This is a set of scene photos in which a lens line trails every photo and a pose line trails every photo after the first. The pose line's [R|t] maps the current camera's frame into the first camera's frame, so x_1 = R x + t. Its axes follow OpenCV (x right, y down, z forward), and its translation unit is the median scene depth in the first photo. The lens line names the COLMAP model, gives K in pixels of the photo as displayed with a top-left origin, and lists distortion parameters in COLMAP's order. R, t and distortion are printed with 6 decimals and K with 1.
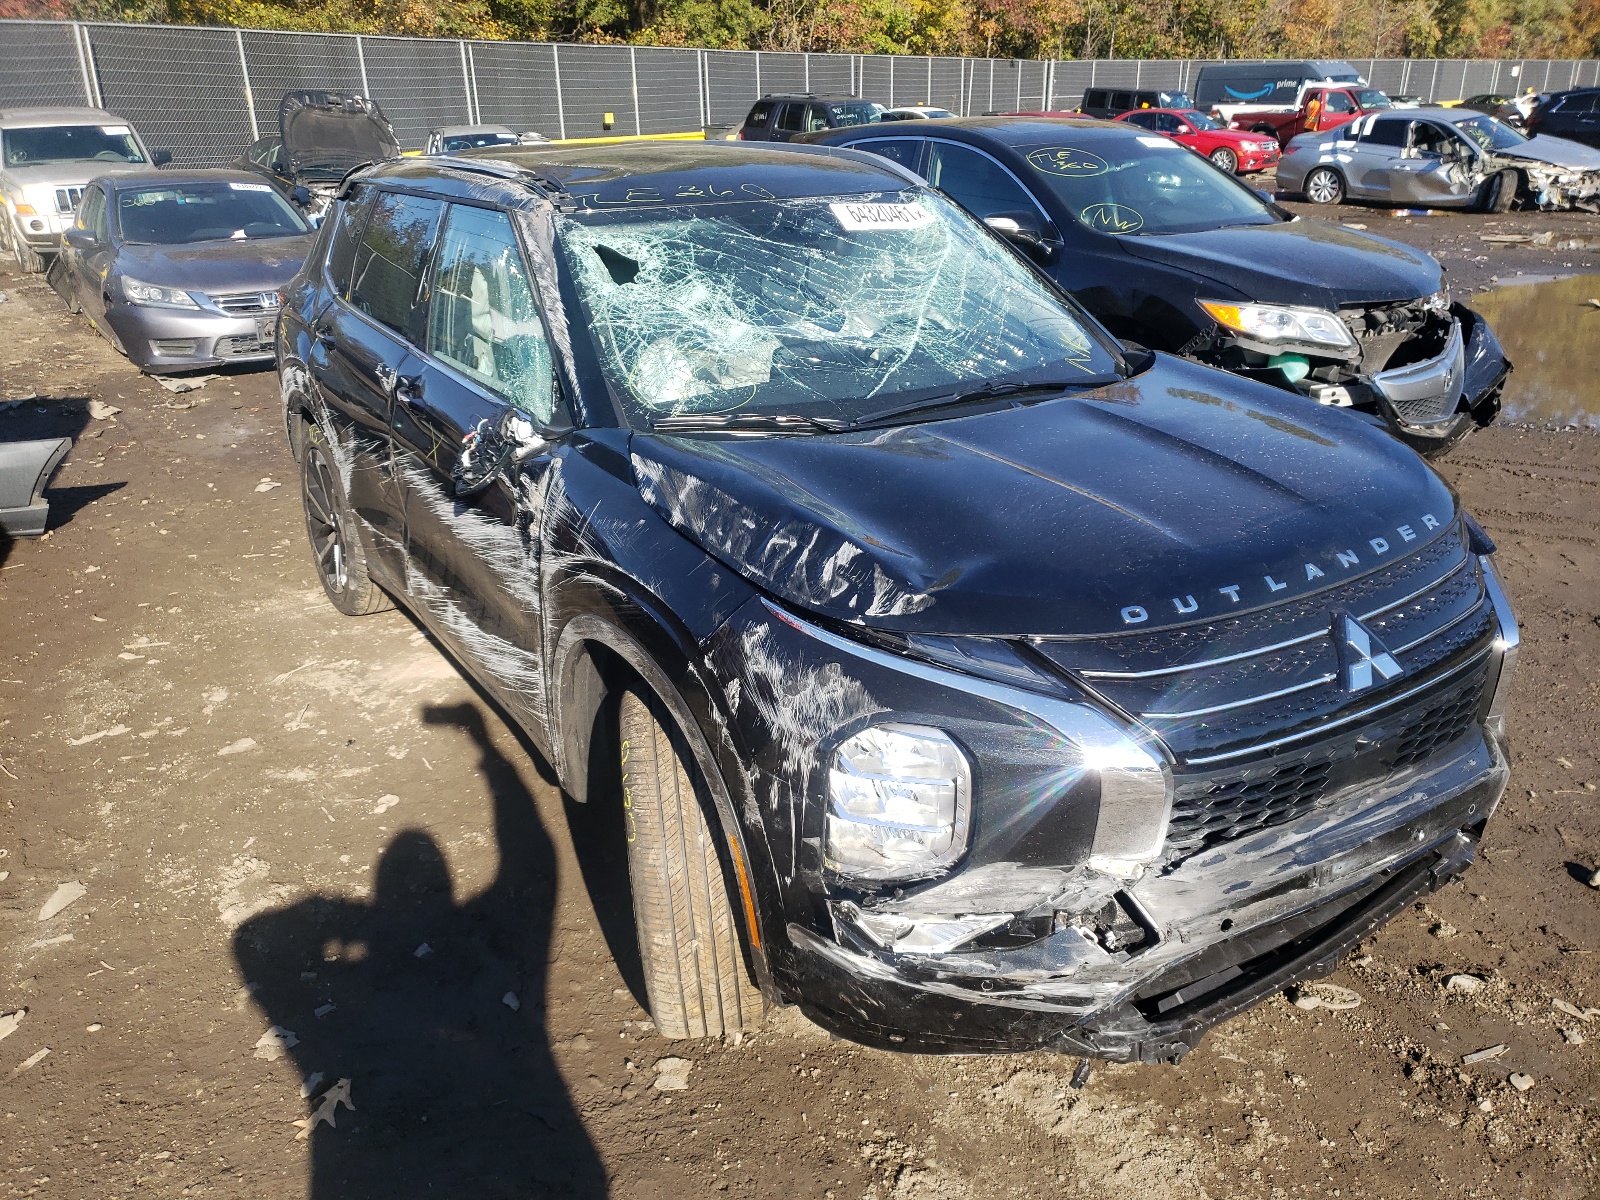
lens RADIAL K [[1204.3, 0, 791.7], [0, 1204.3, 604.5], [0, 0, 1]] dist [0.004999, 0.020345]
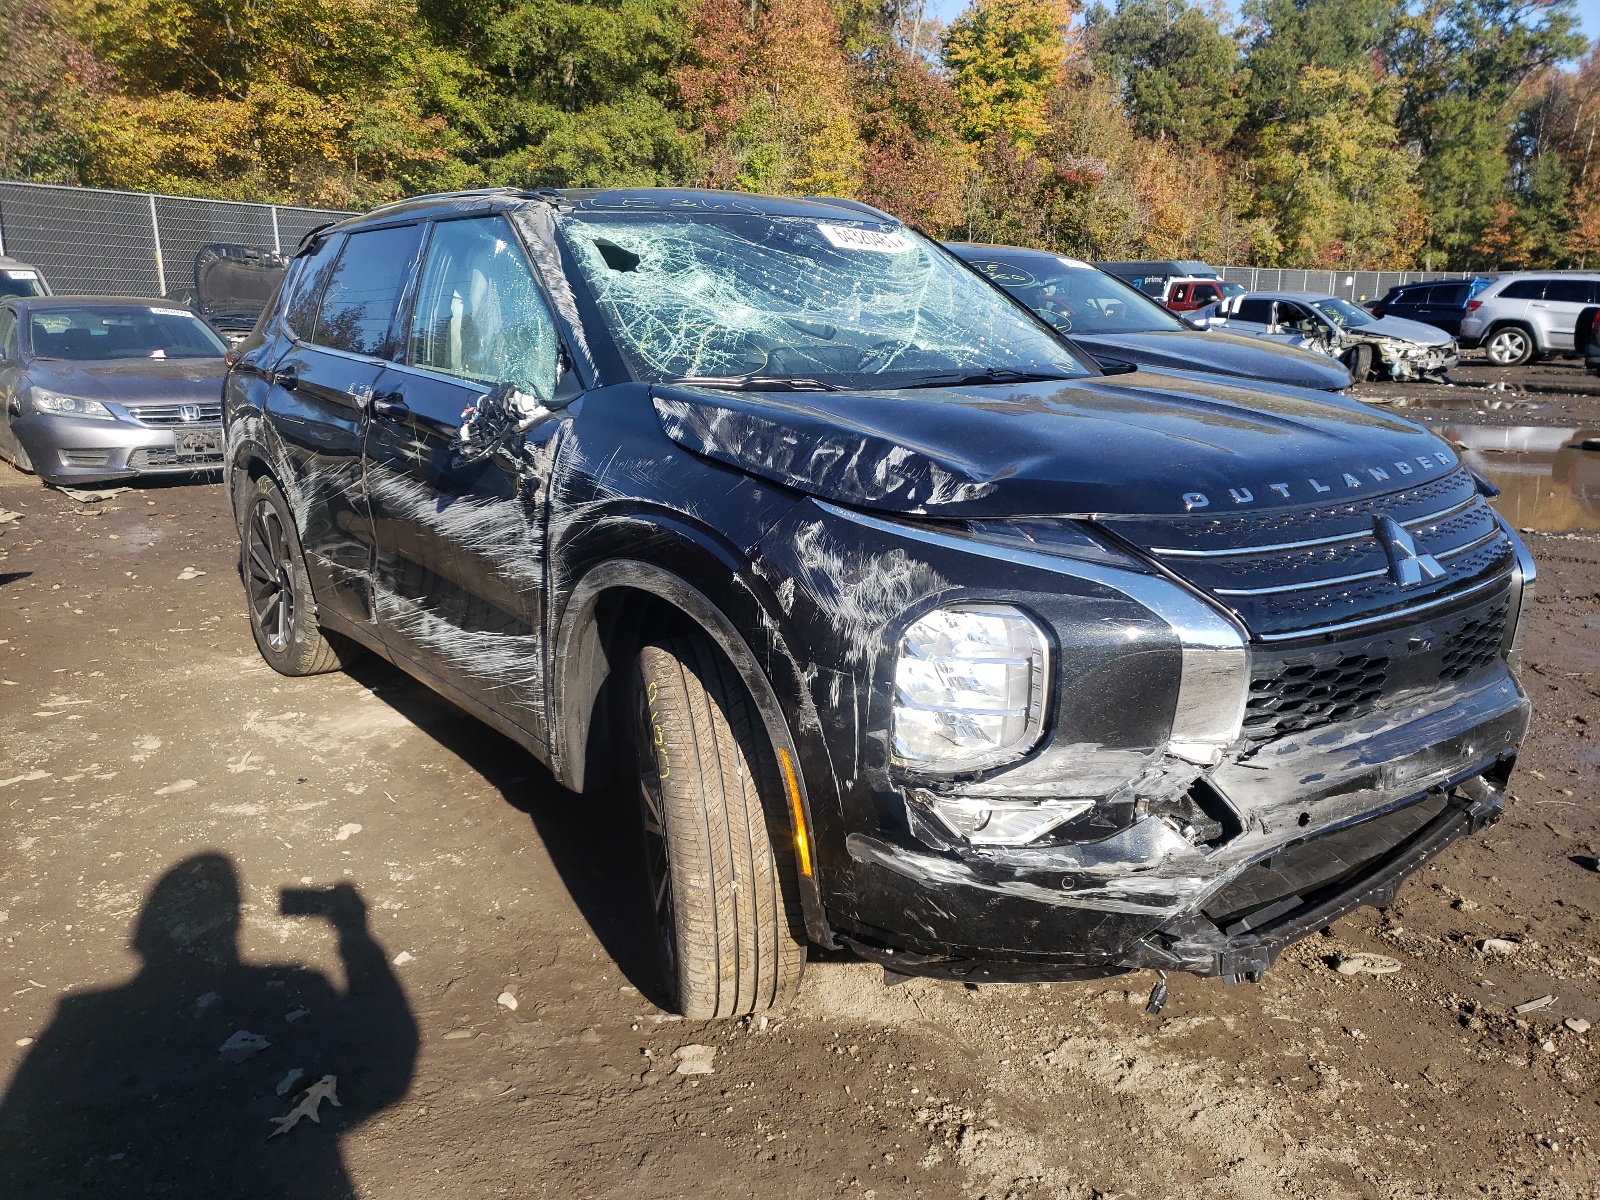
lens RADIAL K [[1204.3, 0, 804.8], [0, 1204.3, 601.1], [0, 0, 1]] dist [0.004999, 0.020345]
pose [[0.996084, -0.002699, 0.088375, -0.099187], [0.014797, 0.990527, -0.136520, 0.176495], [-0.087169, 0.137293, 0.986688, 0.045700]]
